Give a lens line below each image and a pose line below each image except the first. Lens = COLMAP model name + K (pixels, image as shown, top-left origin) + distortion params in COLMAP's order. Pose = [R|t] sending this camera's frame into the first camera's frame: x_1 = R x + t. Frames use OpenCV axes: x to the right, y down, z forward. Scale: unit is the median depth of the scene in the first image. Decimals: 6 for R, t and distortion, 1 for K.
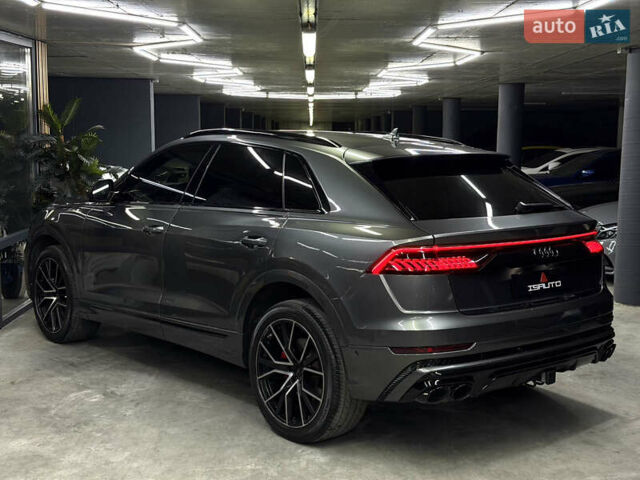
lens RADIAL K [[887.5, 0, 320.0], [0, 887.5, 240.0], [0, 0, 1]] dist [0.139264, -0.133325]
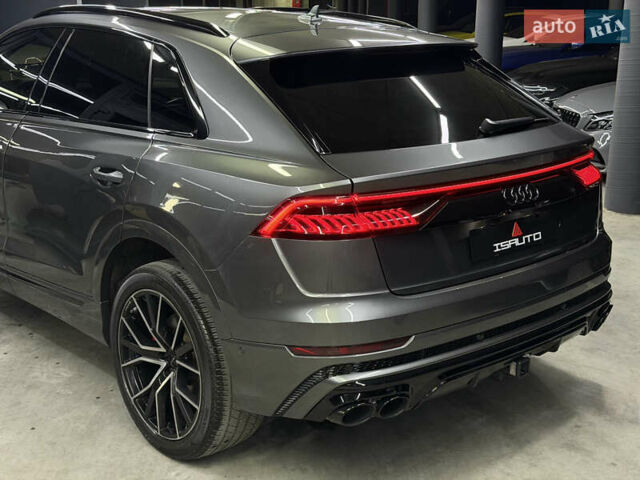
lens RADIAL K [[887.5, 0, 320.0], [0, 887.5, 240.0], [0, 0, 1]] dist [0.139264, -0.133325]
pose [[0.999783, -0.012478, 0.016681, 0.082311], [0.009923, 0.989330, 0.145356, -0.050309], [-0.018317, -0.145158, 0.989239, 0.303903]]
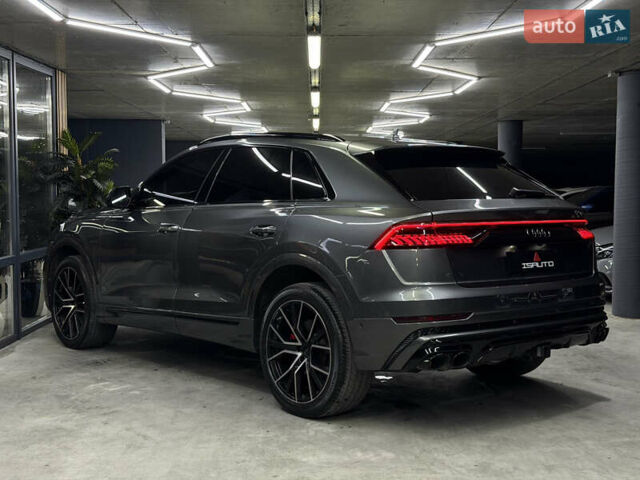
lens RADIAL K [[882.9, 0, 320.0], [0, 882.9, 240.0], [0, 0, 1]] dist [0.120243, -0.018345]
pose [[0.999936, -0.008891, -0.006970, 0.000056], [0.008411, 0.997770, -0.066219, 0.086016], [0.007543, 0.066156, 0.997781, -0.054203]]
